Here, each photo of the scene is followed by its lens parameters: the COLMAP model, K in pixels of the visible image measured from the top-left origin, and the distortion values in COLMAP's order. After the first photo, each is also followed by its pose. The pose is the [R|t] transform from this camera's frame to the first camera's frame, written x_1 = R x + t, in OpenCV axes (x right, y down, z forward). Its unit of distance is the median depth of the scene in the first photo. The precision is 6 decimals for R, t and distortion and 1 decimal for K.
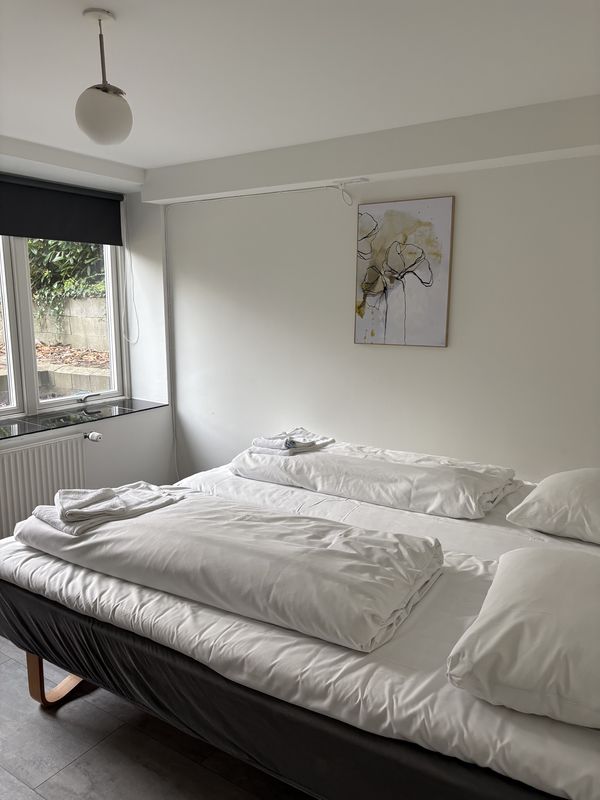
lens RADIAL K [[606.2, 0, 296.9], [0, 606.2, 403.0], [0, 0, 1]] dist [0.033417, -0.033276]
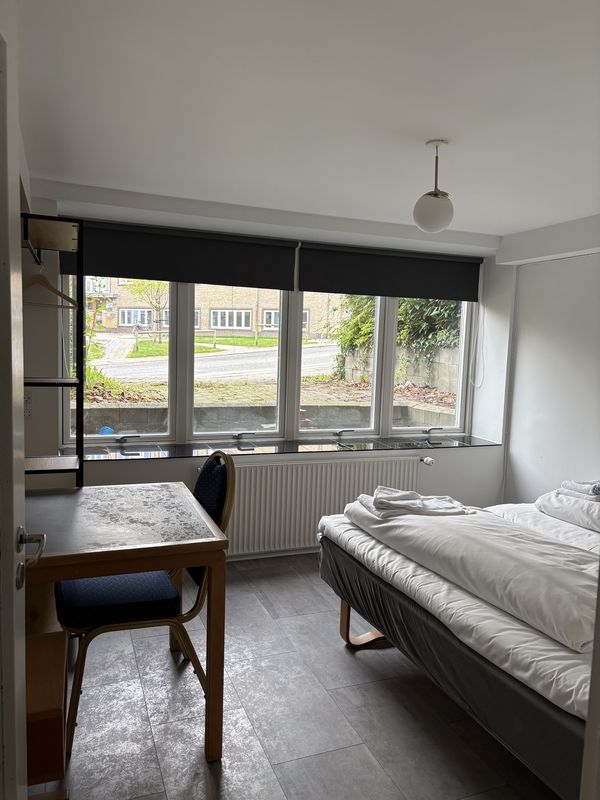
lens RADIAL K [[606.2, 0, 300.6], [0, 606.2, 398.5], [0, 0, 1]] dist [0.033417, -0.033276]
pose [[0.817832, 0.078522, -0.570074, 0.218449], [-0.130142, 0.990218, -0.050309, 0.044856], [0.560547, 0.115335, 0.820052, -0.208616]]
